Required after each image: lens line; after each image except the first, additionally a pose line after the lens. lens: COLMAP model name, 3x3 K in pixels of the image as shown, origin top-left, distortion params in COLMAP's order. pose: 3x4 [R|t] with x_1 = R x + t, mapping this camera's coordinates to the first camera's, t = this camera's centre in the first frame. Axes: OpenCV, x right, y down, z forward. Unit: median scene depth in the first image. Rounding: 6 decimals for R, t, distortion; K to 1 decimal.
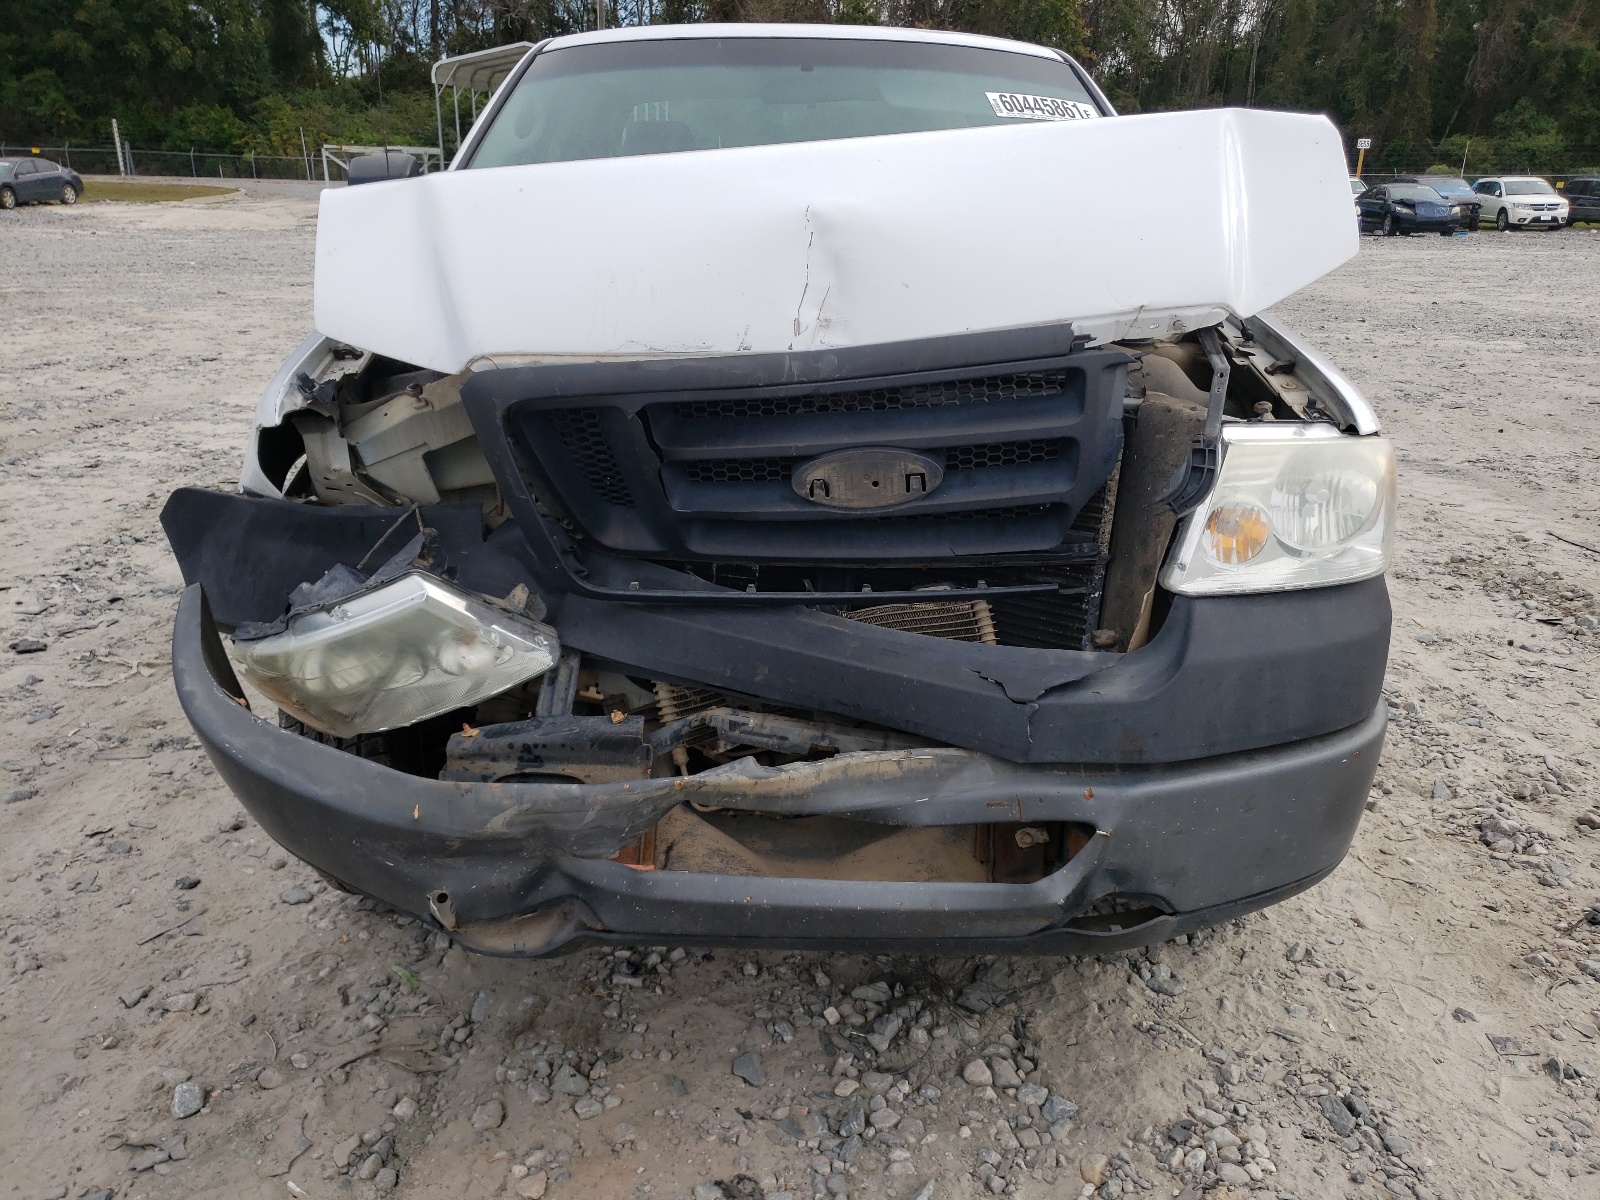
lens RADIAL K [[1257.6, 0, 804.1], [0, 1257.6, 619.7], [0, 0, 1]] dist [0.084656, -0.100124]
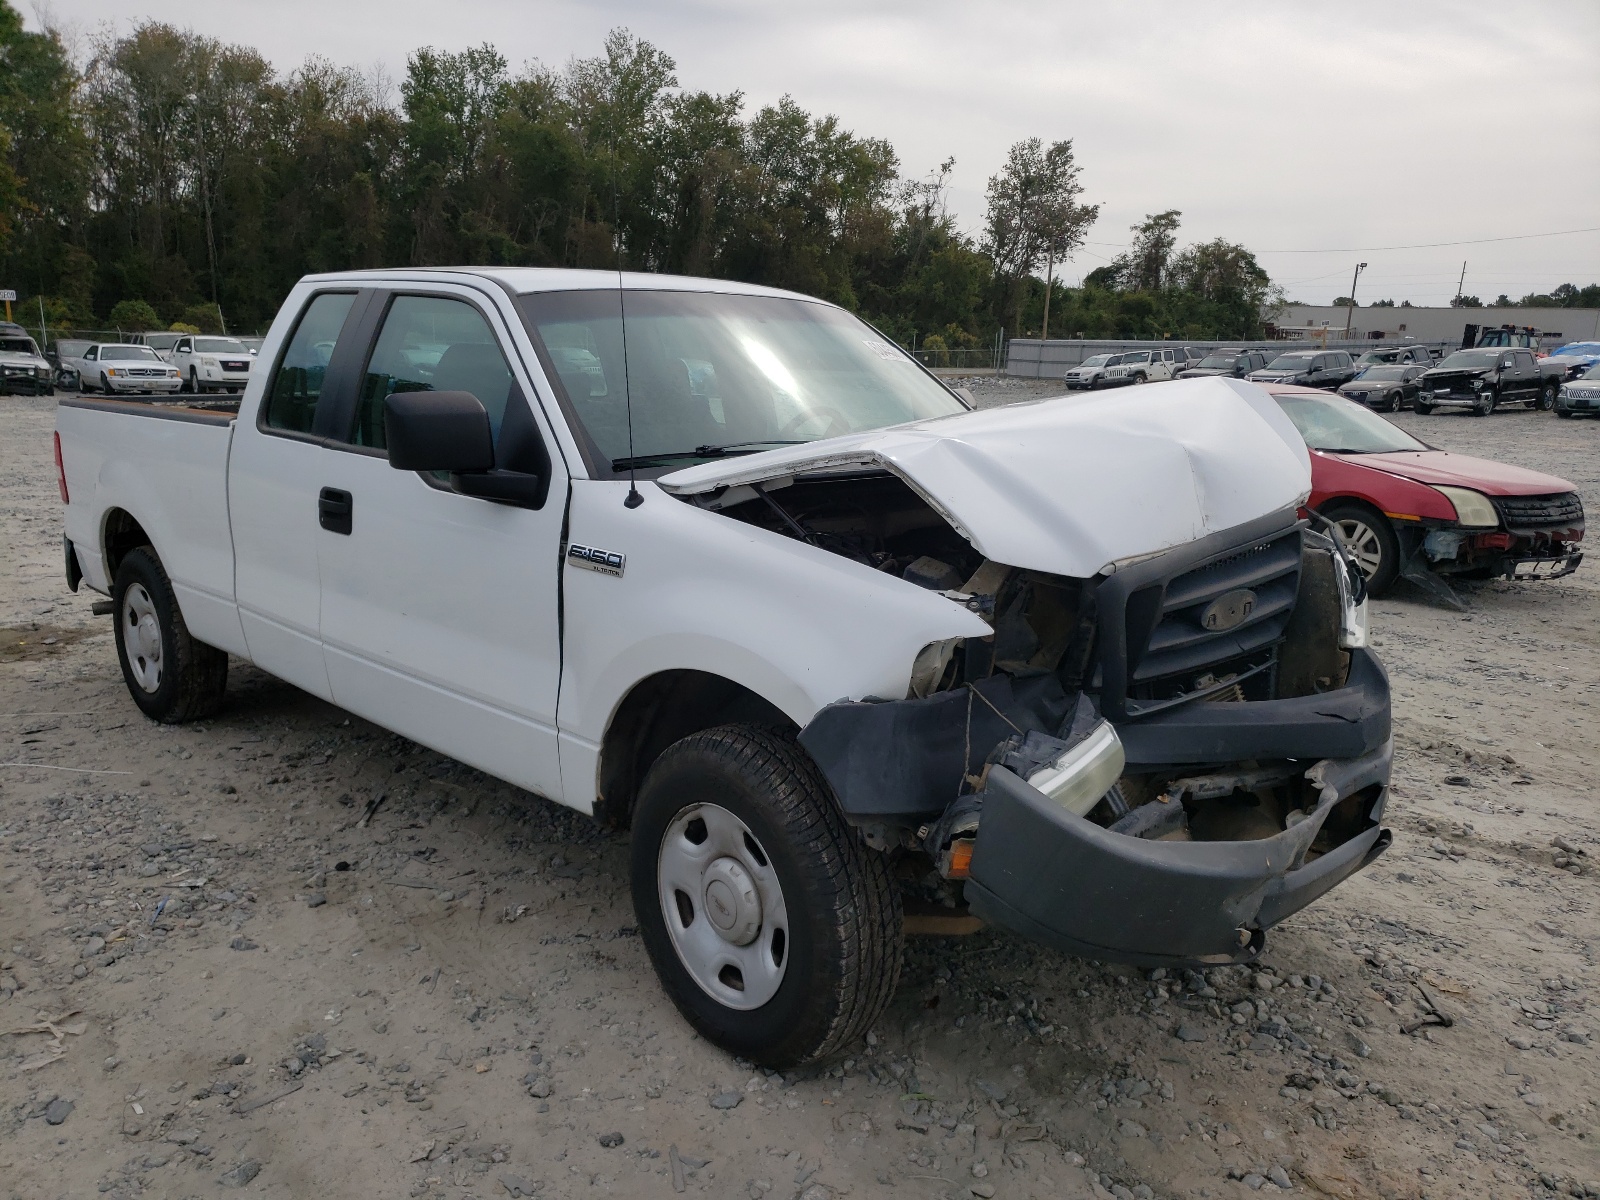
lens RADIAL K [[1286.2, 0, 800.0], [0, 1286.2, 600.0], [0, 0, 1]] dist [0.002256, 0.013934]
pose [[0.703163, -0.126590, 0.699668, -0.104784], [0.215051, 0.975801, -0.039574, -0.012745], [-0.677727, 0.178291, 0.713371, 0.016121]]
